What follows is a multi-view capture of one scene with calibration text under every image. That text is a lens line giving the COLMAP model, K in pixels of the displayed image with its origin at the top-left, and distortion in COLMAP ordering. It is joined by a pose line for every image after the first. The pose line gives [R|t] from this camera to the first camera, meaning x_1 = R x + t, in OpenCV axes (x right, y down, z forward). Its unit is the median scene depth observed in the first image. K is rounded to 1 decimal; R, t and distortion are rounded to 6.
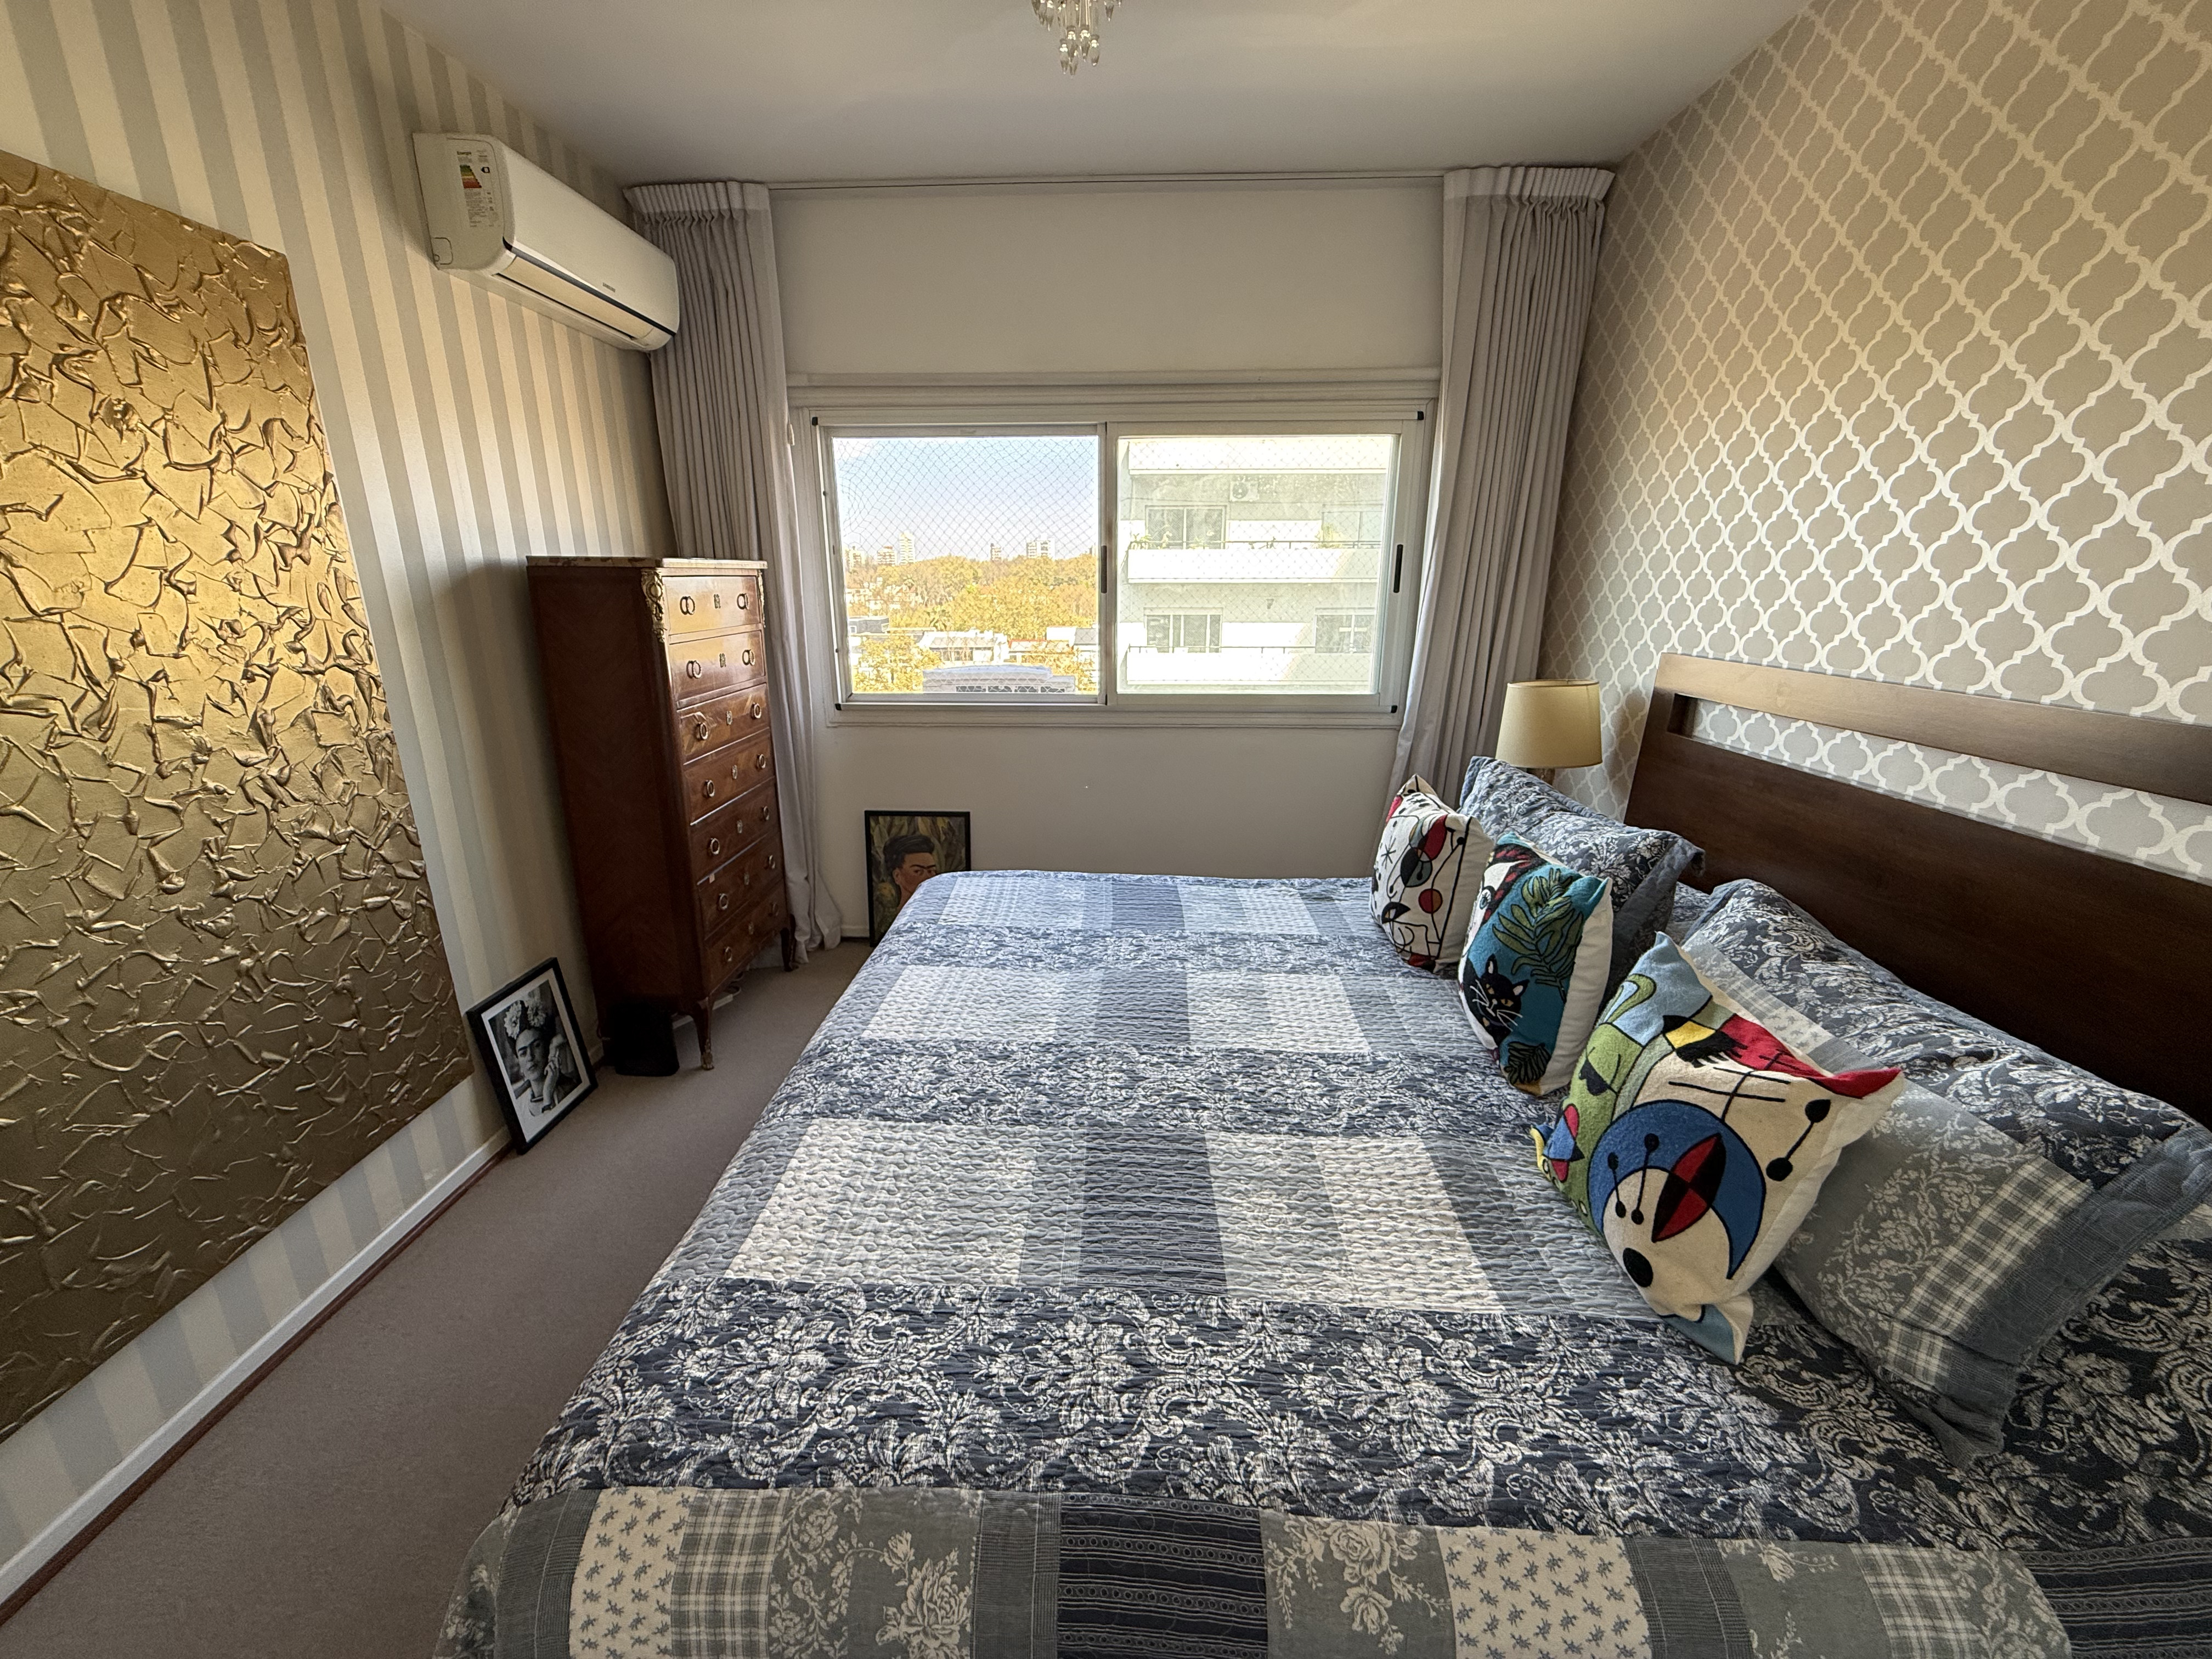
lens RADIAL K [[880.3, 0, 1101.7], [0, 880.3, 834.8], [0, 0, 1]] dist [0.000883, -0.000743]
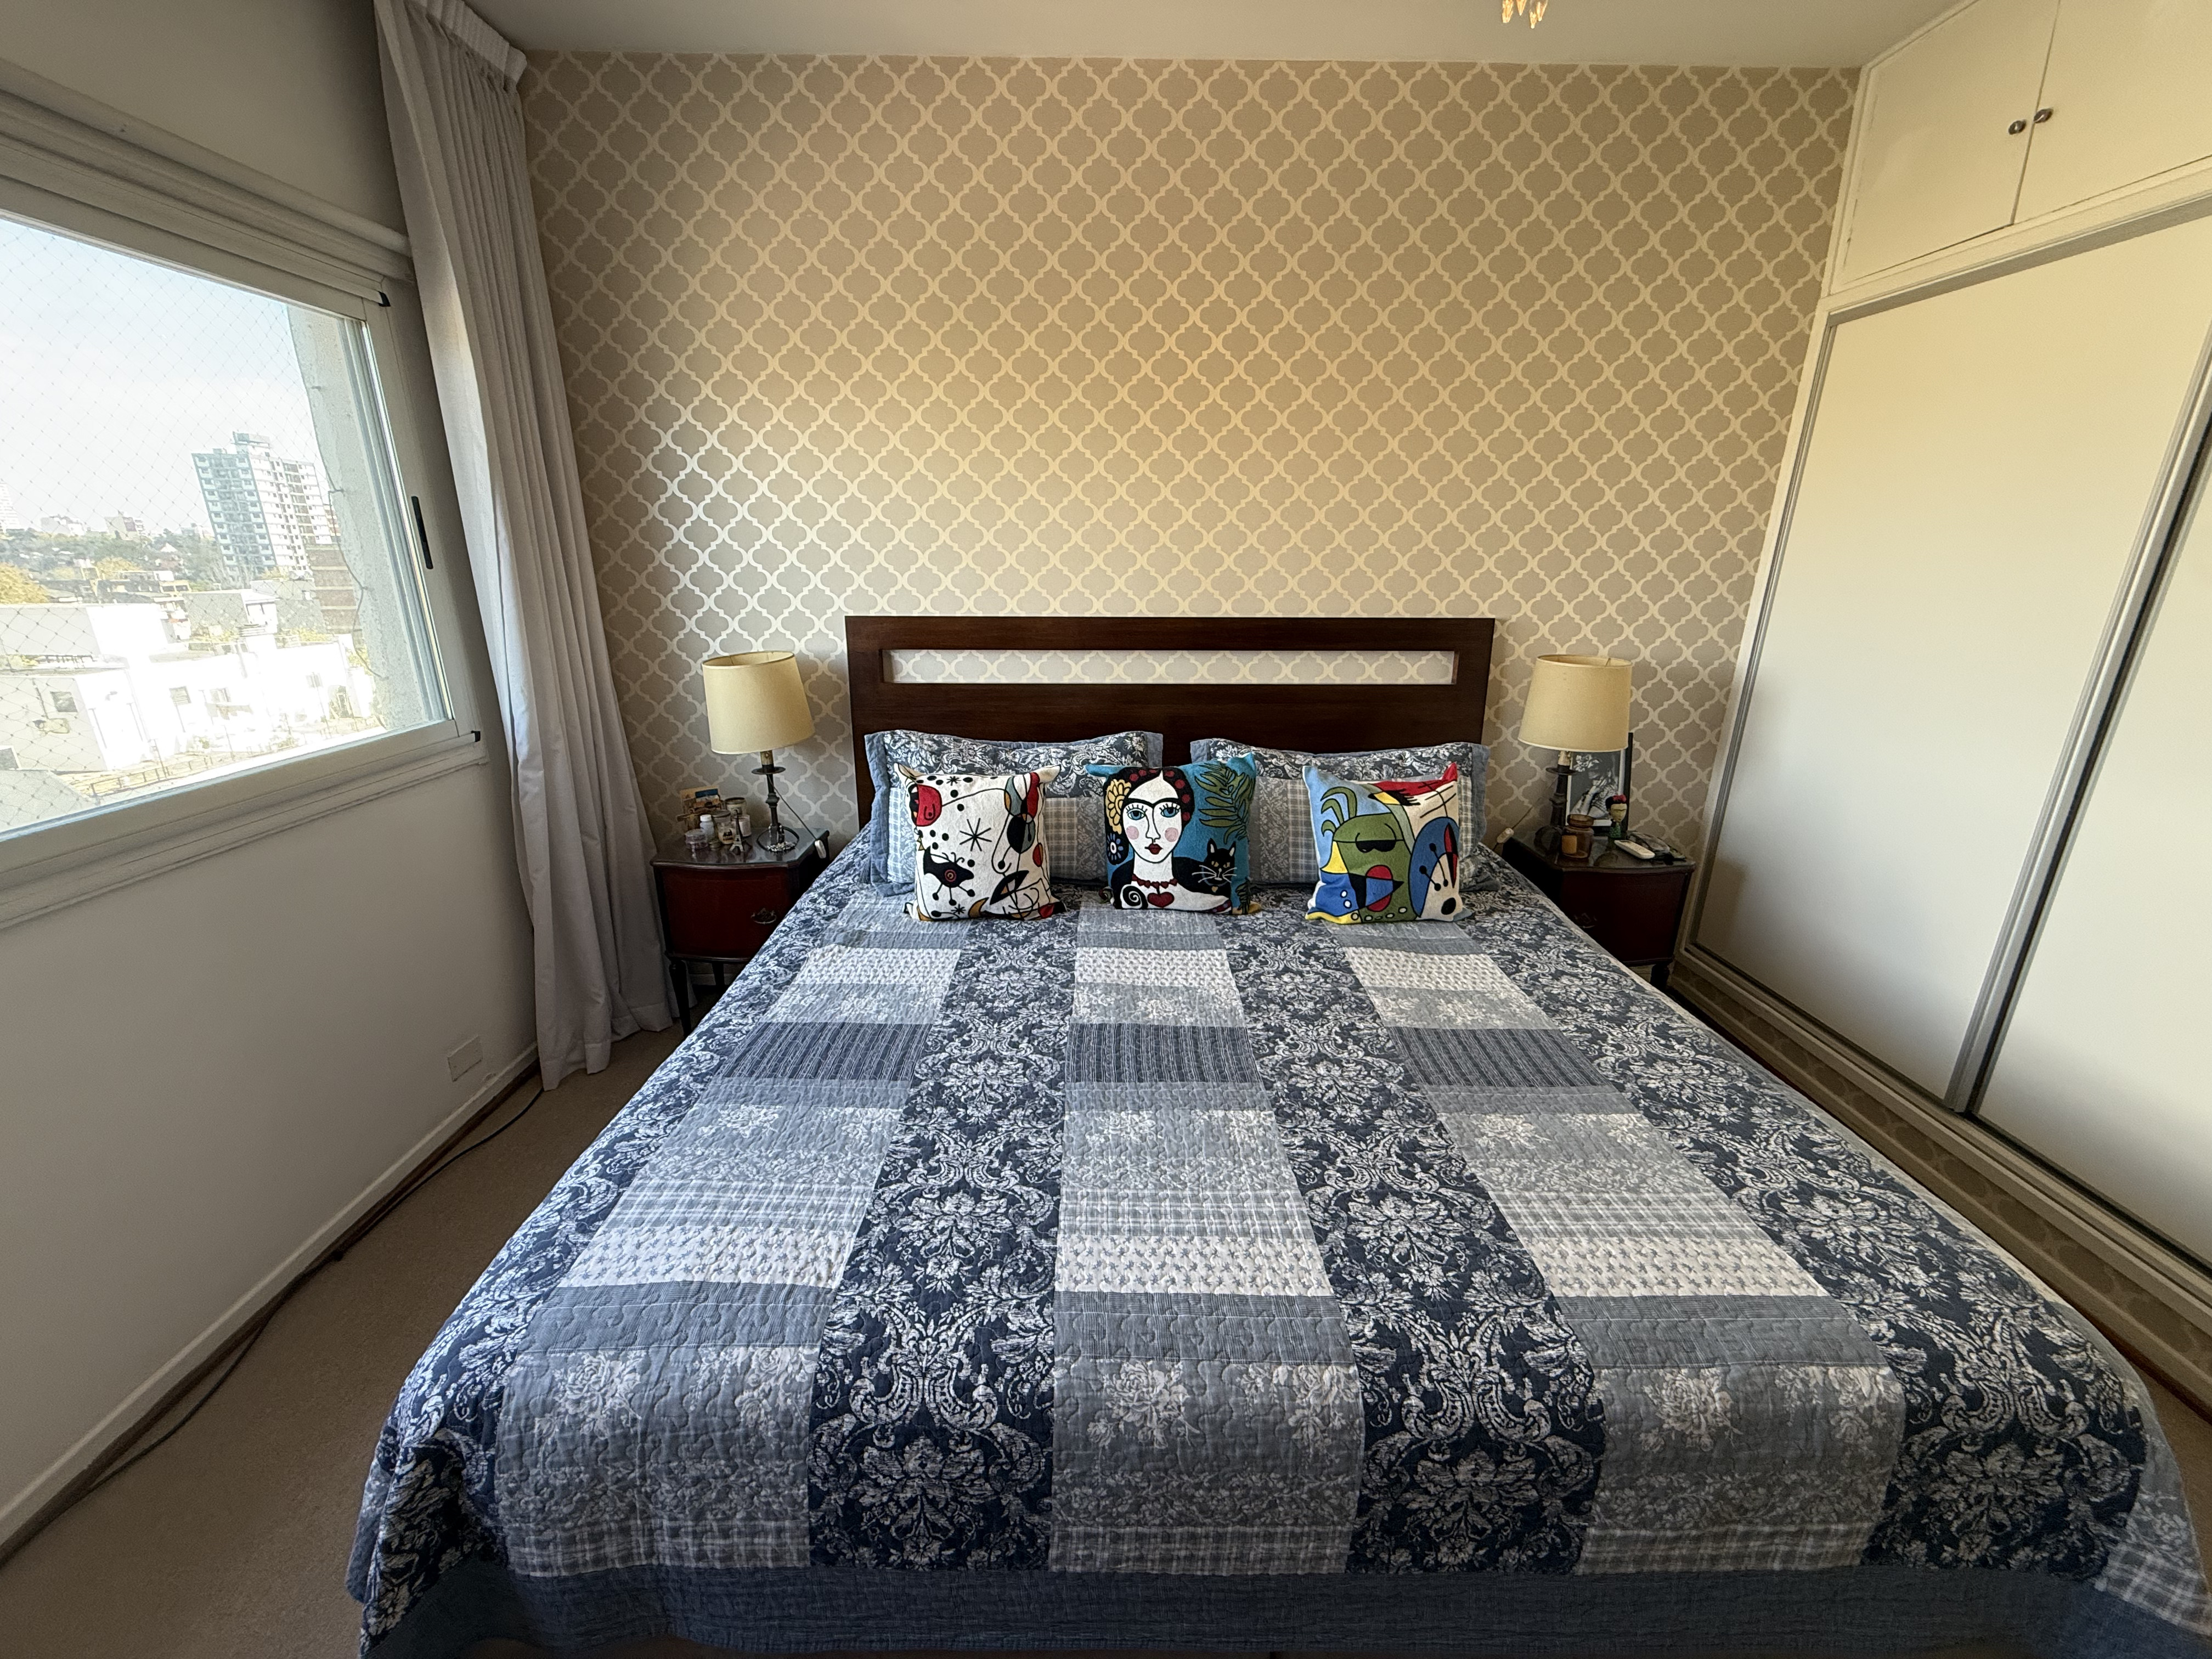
lens RADIAL K [[880.3, 0, 1094.7], [0, 880.3, 831.9], [0, 0, 1]] dist [0.000883, -0.000743]
pose [[-0.036924, -0.306660, 0.951103, -0.789882], [0.275719, 0.911682, 0.304654, -0.318733], [-0.960529, 0.273486, 0.050889, 1.081661]]
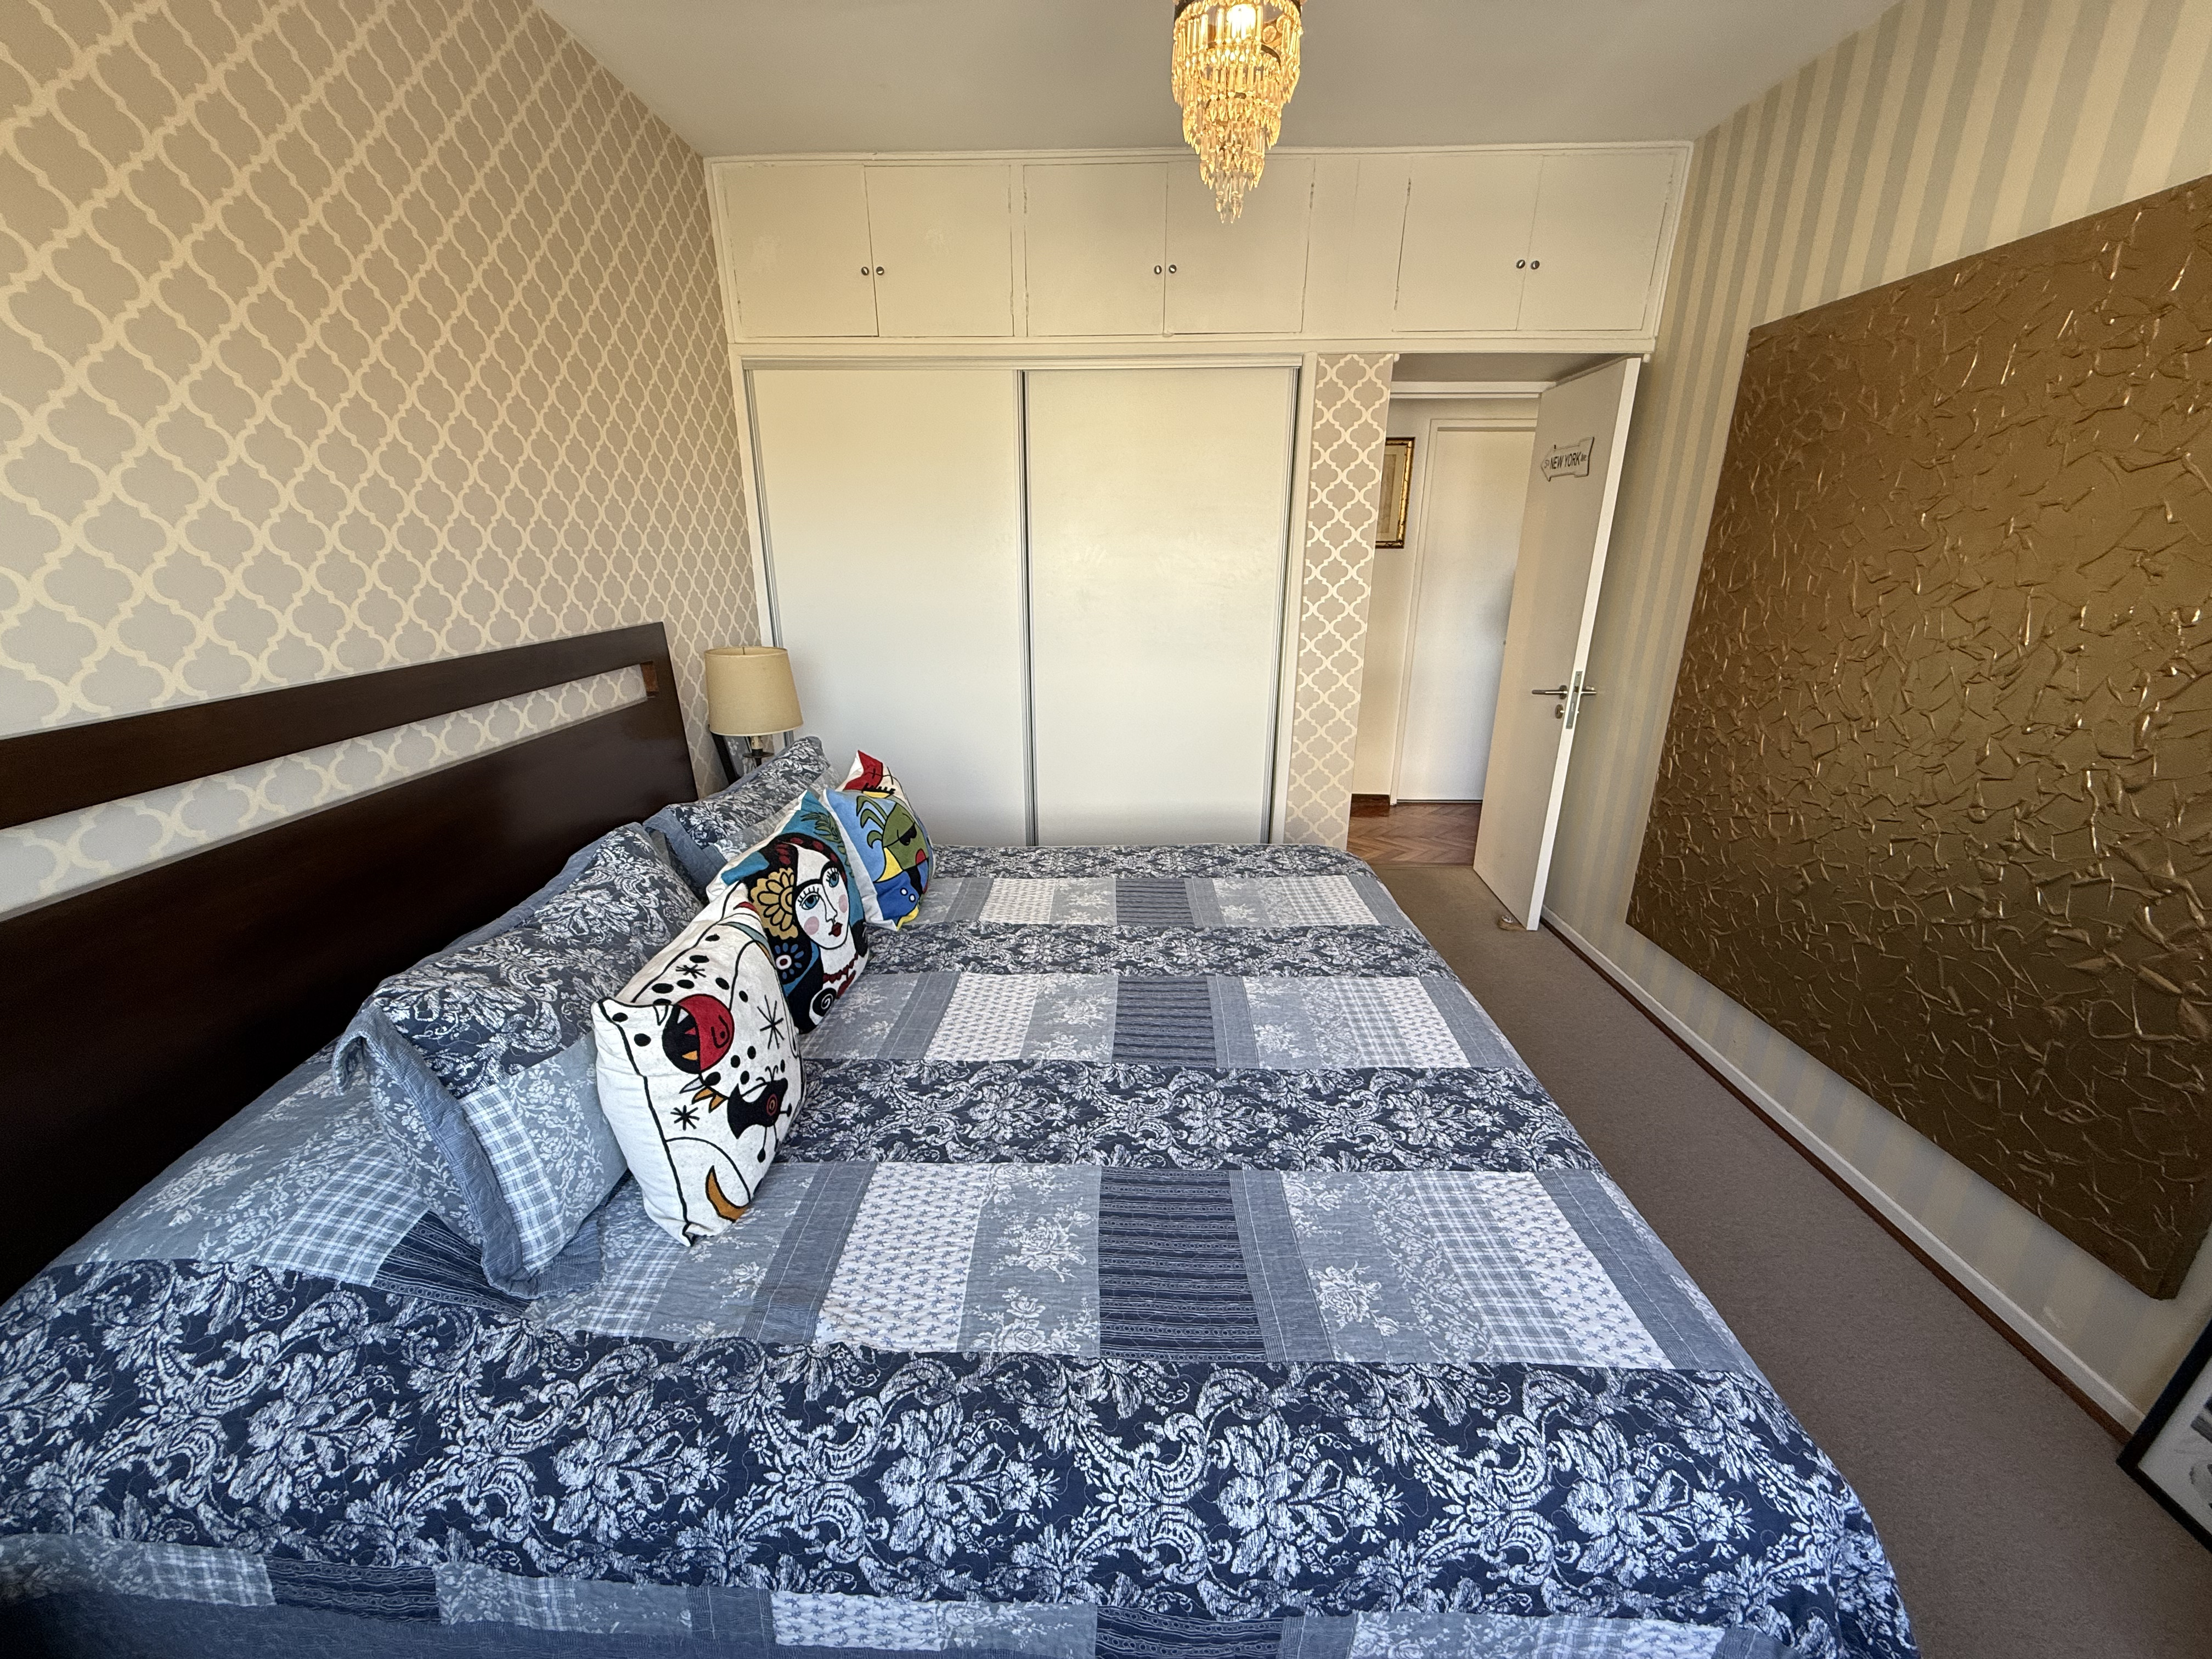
lens RADIAL K [[880.3, 0, 1101.4], [0, 880.3, 829.1], [0, 0, 1]] dist [0.000883, -0.000743]
pose [[-0.999933, 0.003311, -0.011118, 0.139691], [-0.003540, 0.825582, 0.564272, -0.566183], [0.011047, 0.564273, -0.825514, 1.874011]]
